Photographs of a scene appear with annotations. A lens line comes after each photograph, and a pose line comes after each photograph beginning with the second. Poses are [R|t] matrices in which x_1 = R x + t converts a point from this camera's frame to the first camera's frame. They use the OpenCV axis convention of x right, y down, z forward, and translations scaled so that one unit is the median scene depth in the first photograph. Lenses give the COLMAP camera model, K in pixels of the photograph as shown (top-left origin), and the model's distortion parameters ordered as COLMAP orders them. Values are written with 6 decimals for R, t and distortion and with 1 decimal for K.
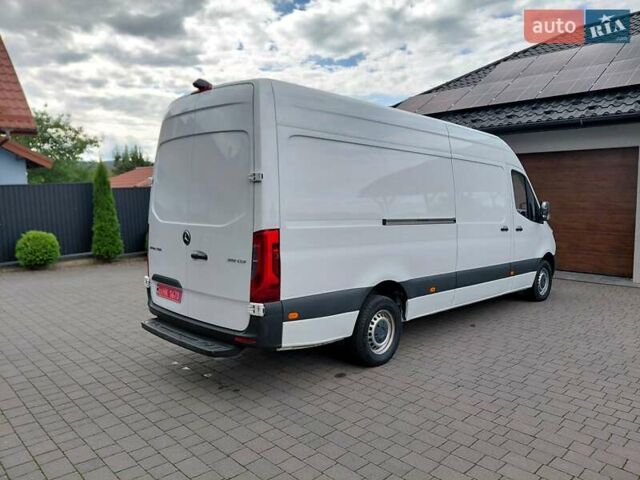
lens RADIAL K [[488.7, 0, 307.9], [0, 488.7, 232.1], [0, 0, 1]] dist [0.061544, -0.143955]
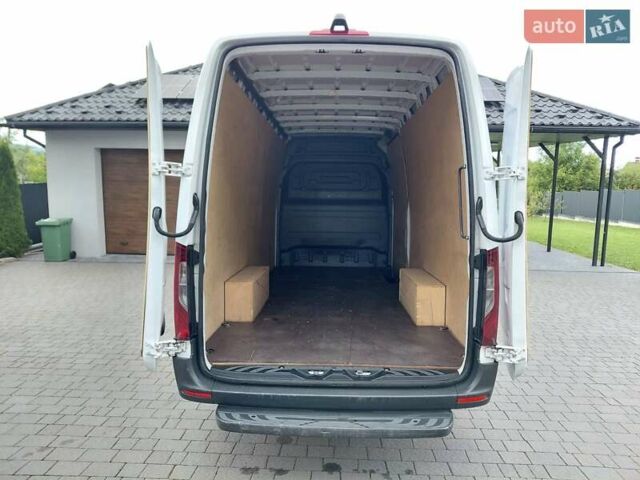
lens RADIAL K [[488.7, 0, 307.9], [0, 488.7, 232.1], [0, 0, 1]] dist [0.061544, -0.143955]
pose [[0.700852, -0.035322, 0.712432, -0.771824], [0.033250, 0.999305, 0.016837, -0.045289], [-0.712531, 0.011888, 0.701539, 0.624531]]
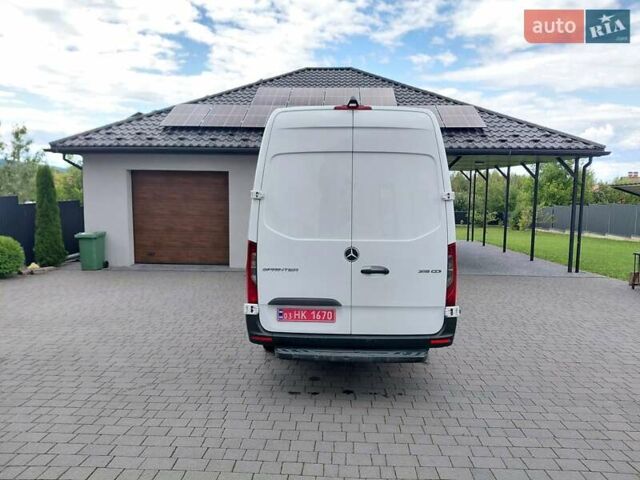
lens RADIAL K [[488.7, 0, 307.9], [0, 488.7, 232.1], [0, 0, 1]] dist [0.061544, -0.143955]
pose [[0.697738, -0.015807, 0.716178, -1.087428], [0.037480, 0.999193, -0.014461, -0.023153], [-0.715371, 0.036932, 0.697768, 0.399524]]
